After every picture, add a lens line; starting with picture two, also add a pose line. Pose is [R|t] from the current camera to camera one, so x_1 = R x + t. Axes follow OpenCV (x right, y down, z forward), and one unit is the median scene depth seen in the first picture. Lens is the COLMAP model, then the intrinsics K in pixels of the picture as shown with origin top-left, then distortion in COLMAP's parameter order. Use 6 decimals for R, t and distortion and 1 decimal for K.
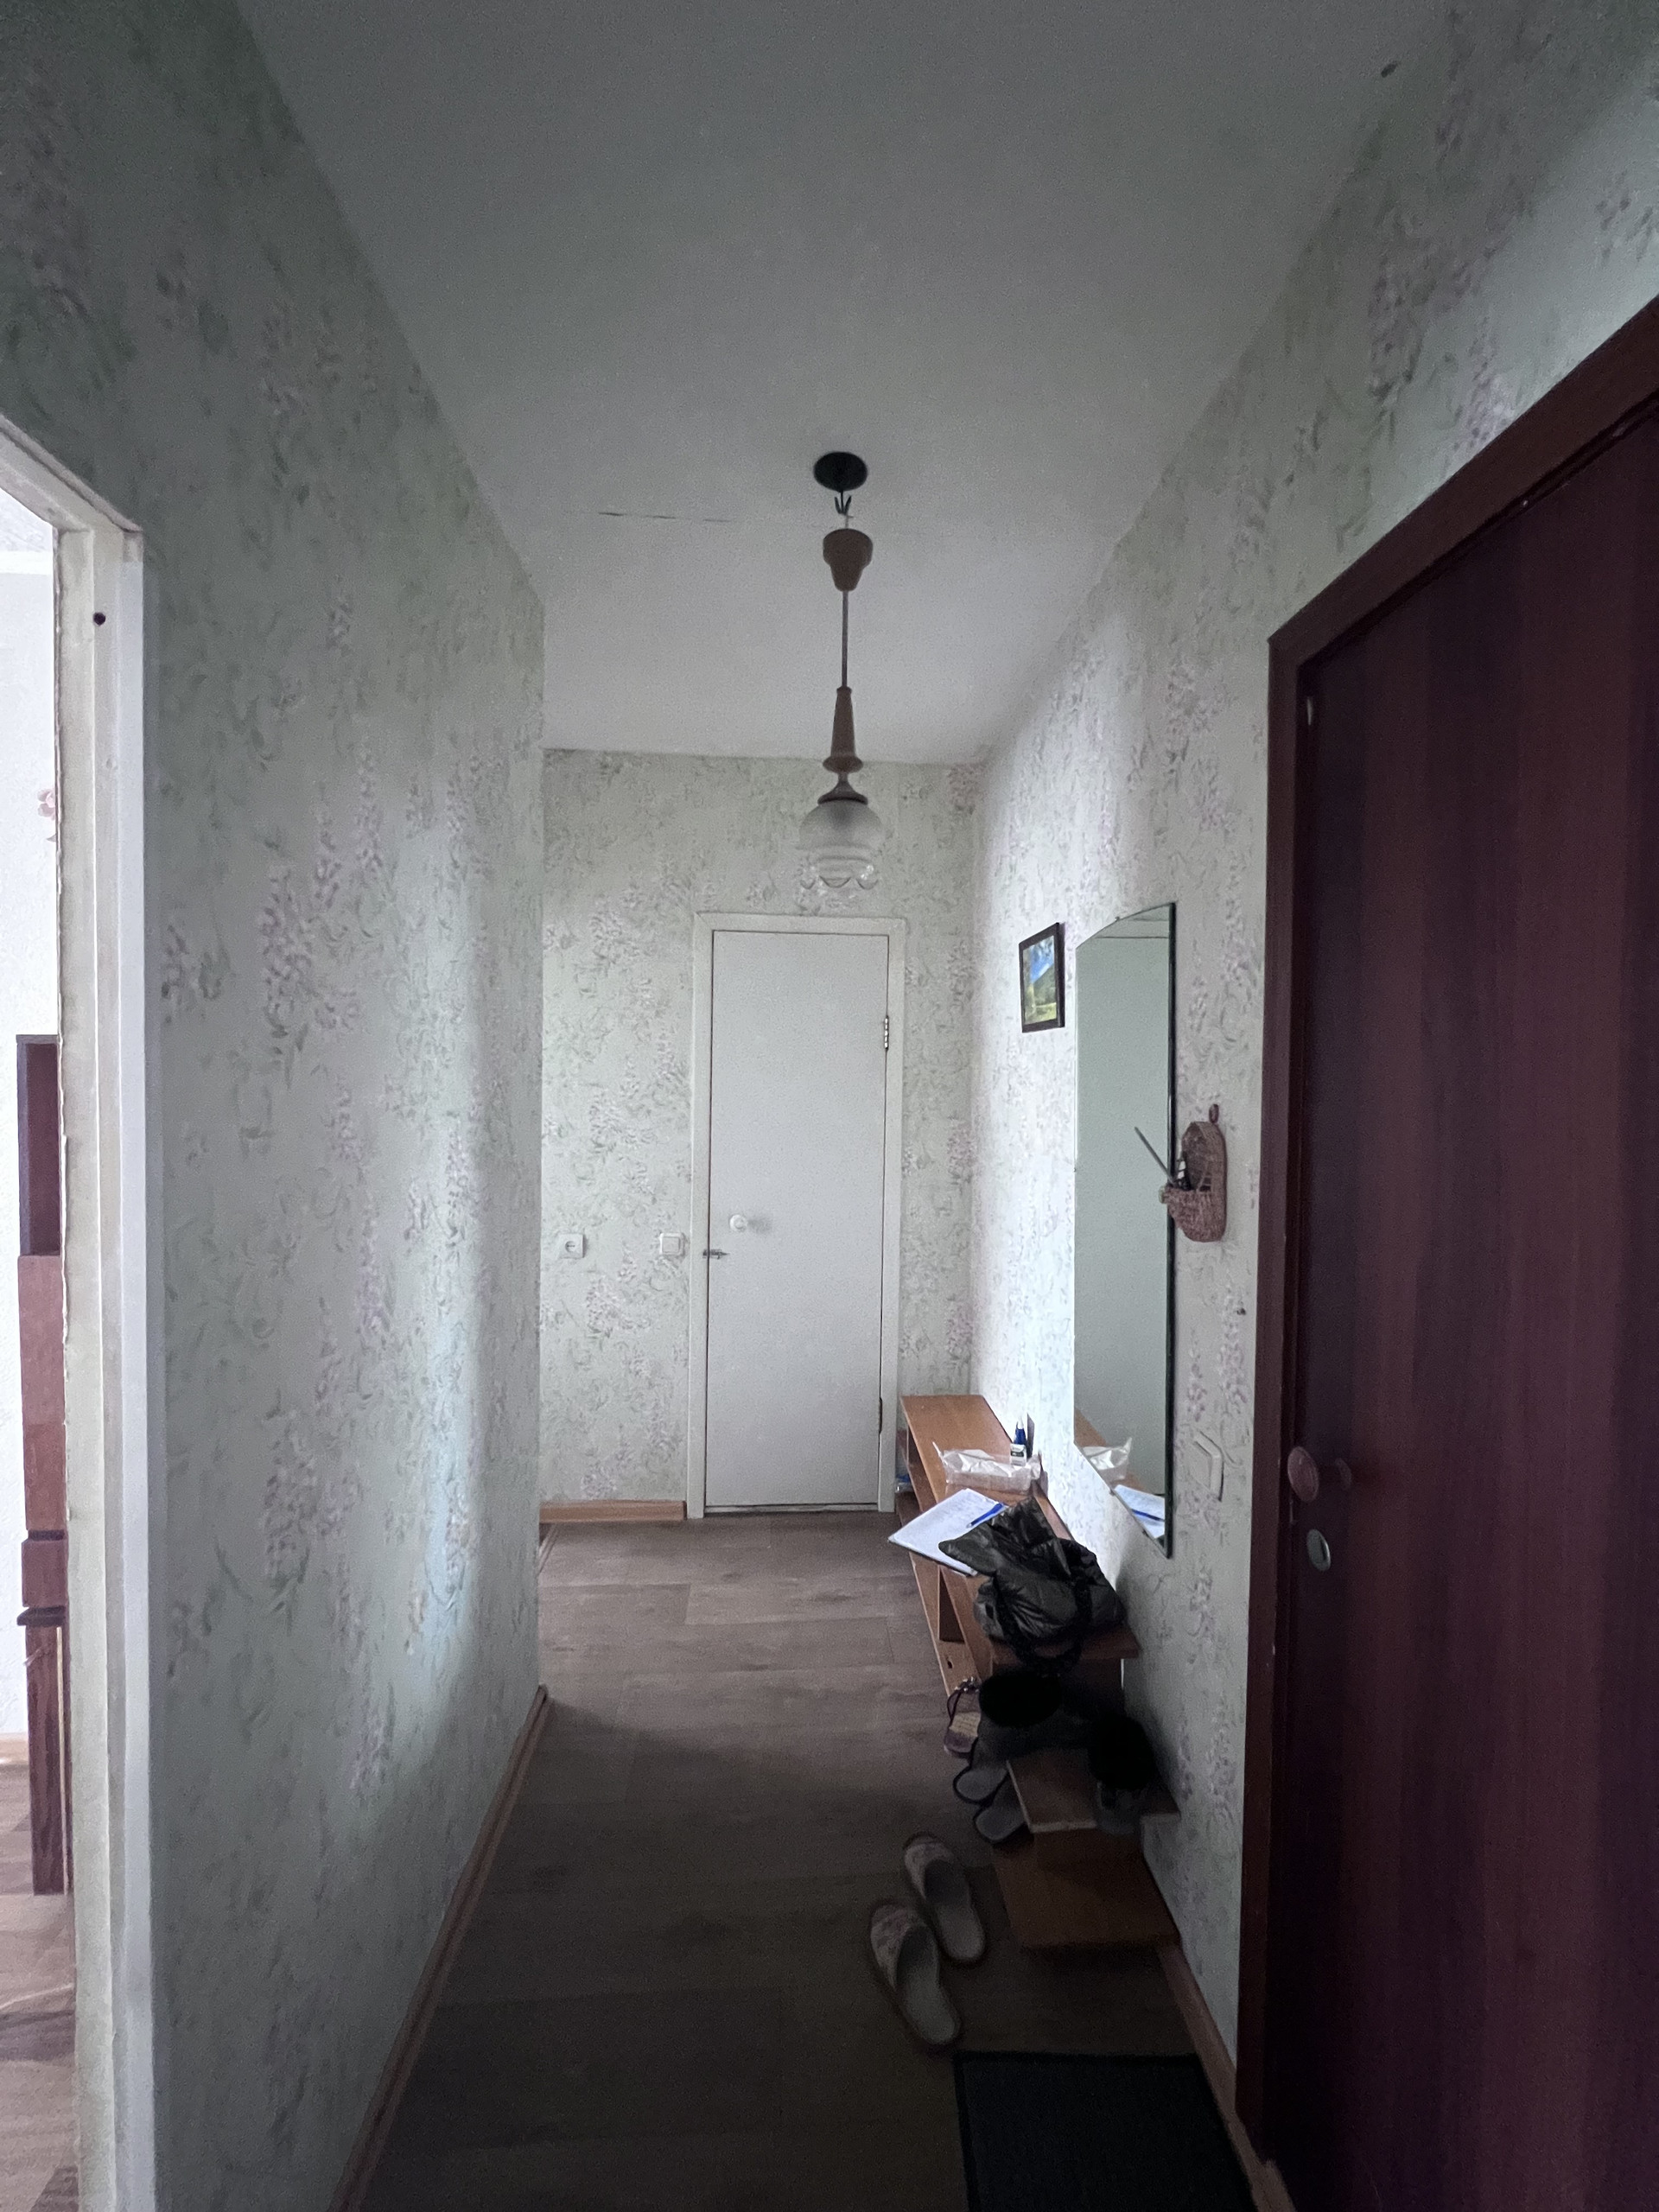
lens RADIAL K [[870.1, 0, 829.5], [0, 870.1, 1106.0], [0, 0, 1]] dist [-0.001387, -0.000108]
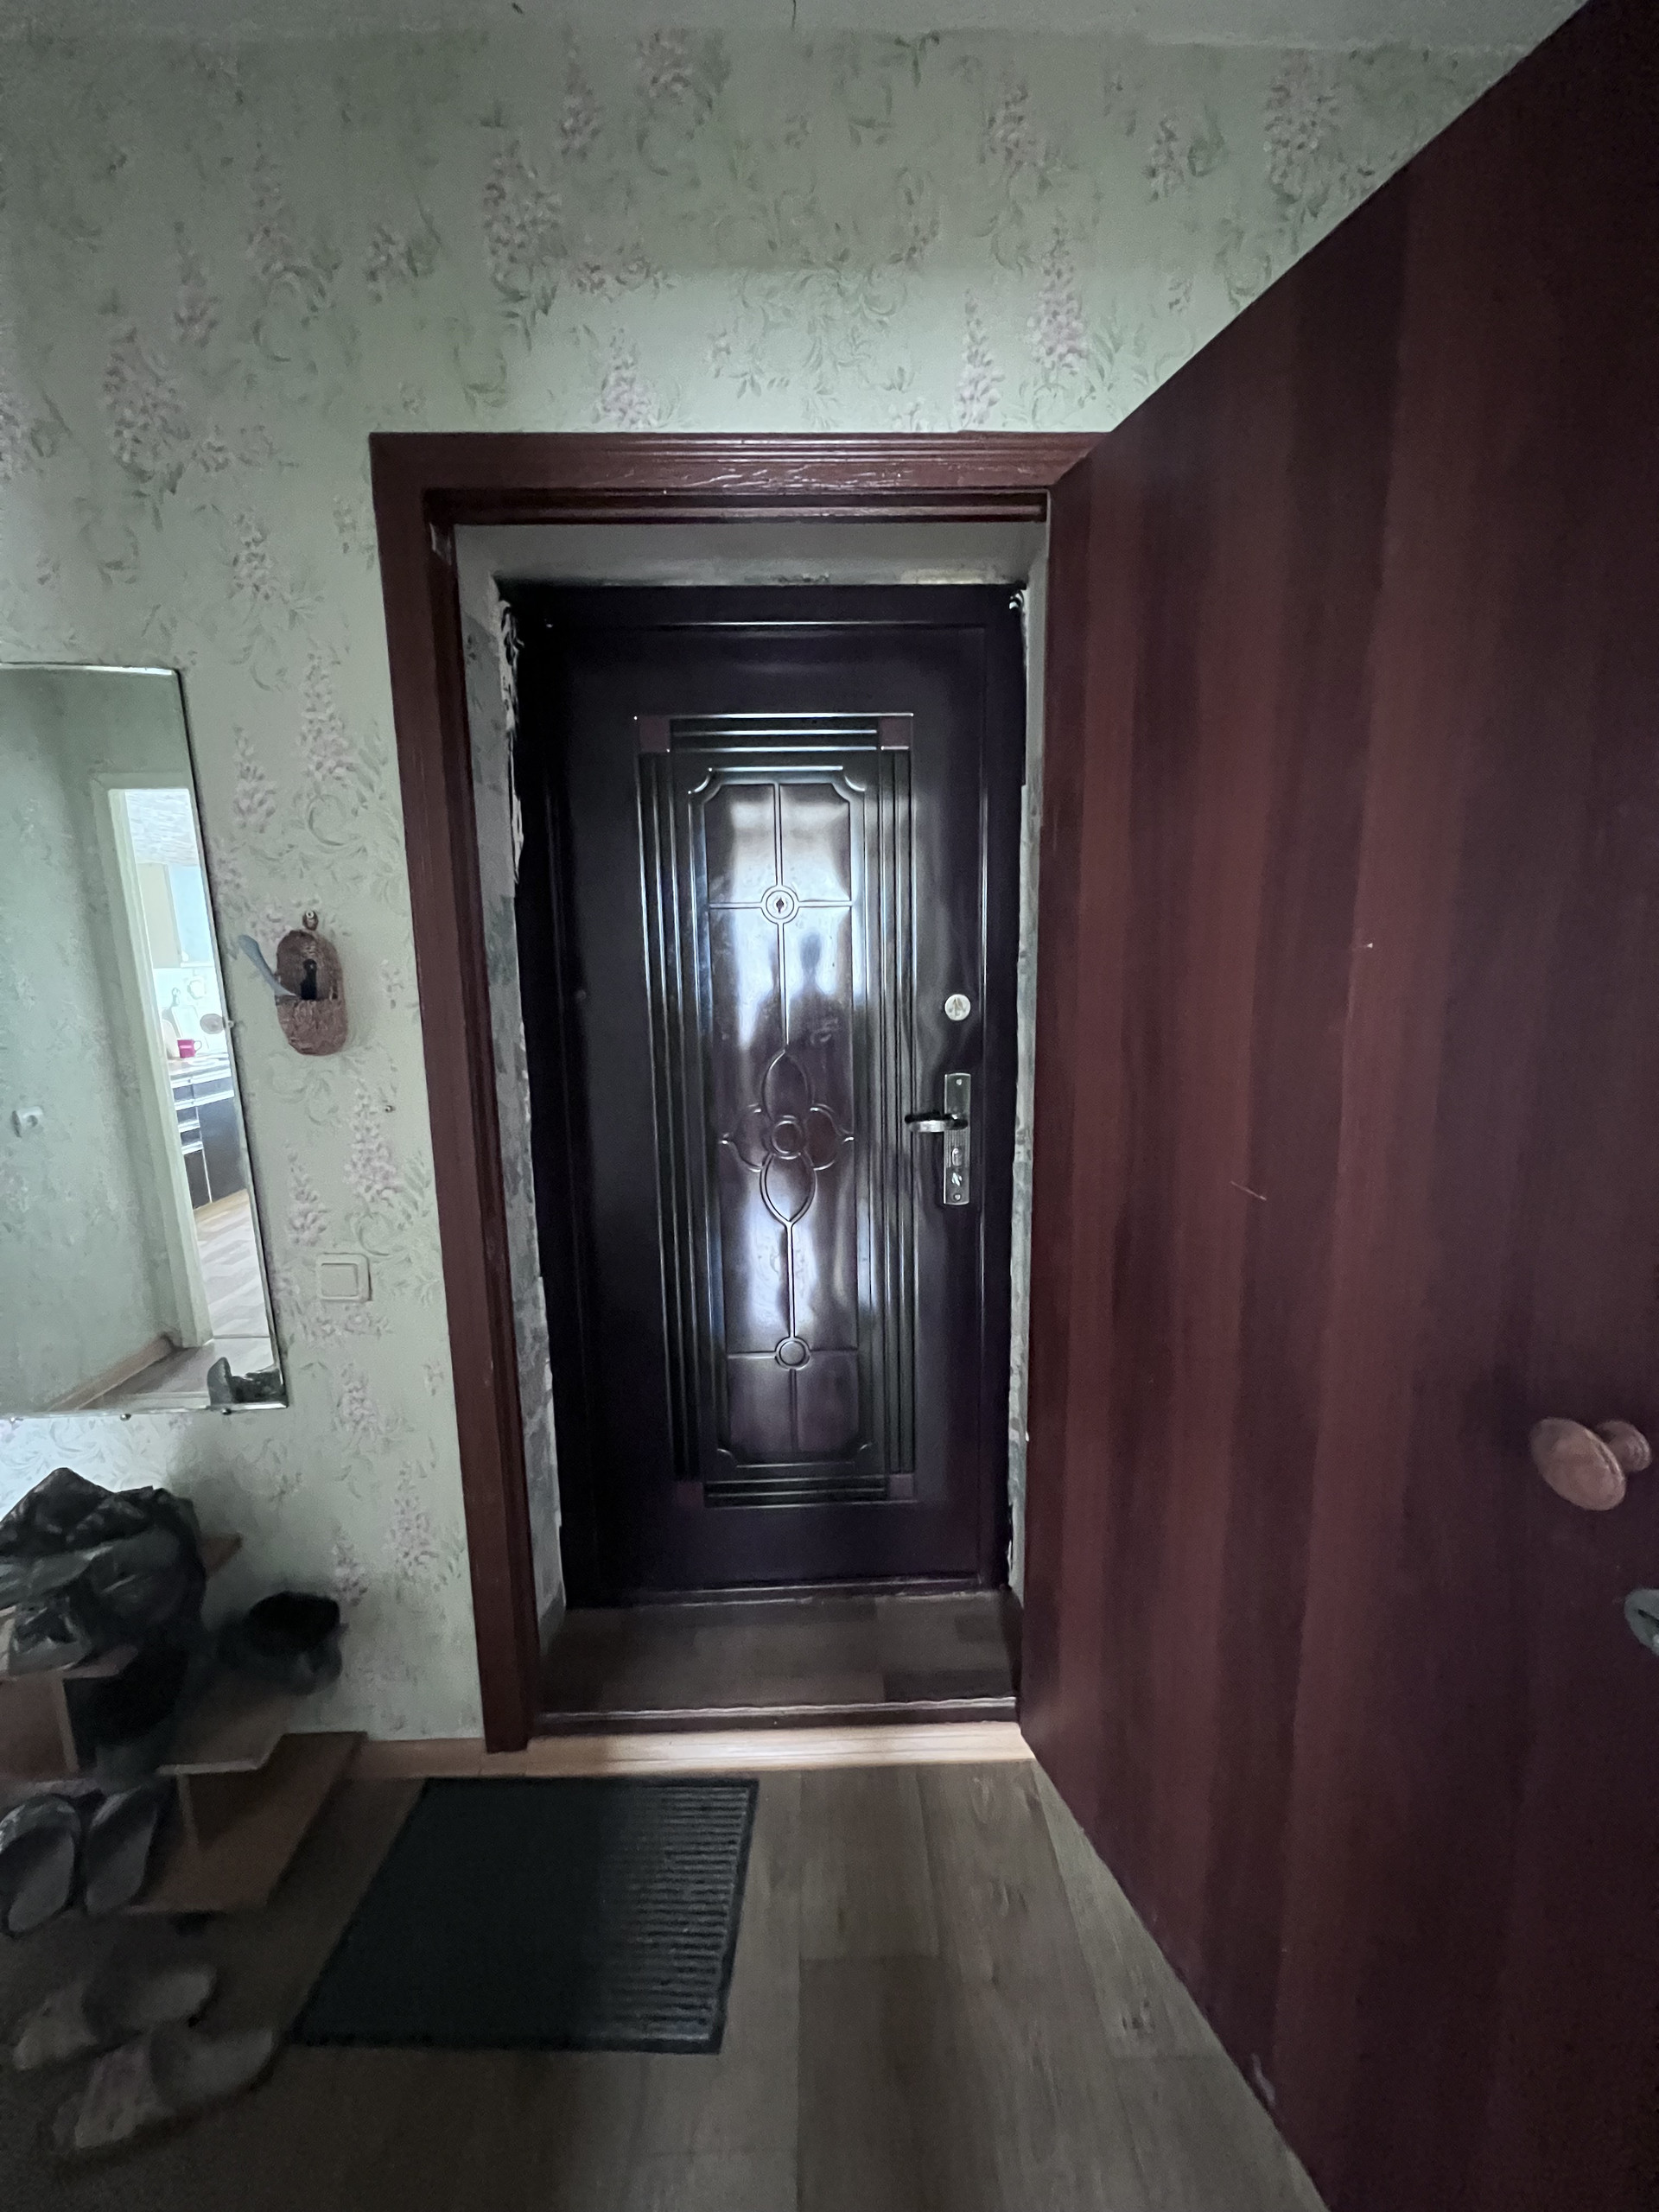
lens RADIAL K [[849.0, 0, 842.1], [0, 849.0, 1110.7], [0, 0, 1]] dist [0.000035, 0.000070]
pose [[0.043356, -0.167383, 0.984938, -0.498001], [0.057698, 0.984639, 0.164792, 0.094944], [-0.997392, 0.049684, 0.052347, 0.374263]]
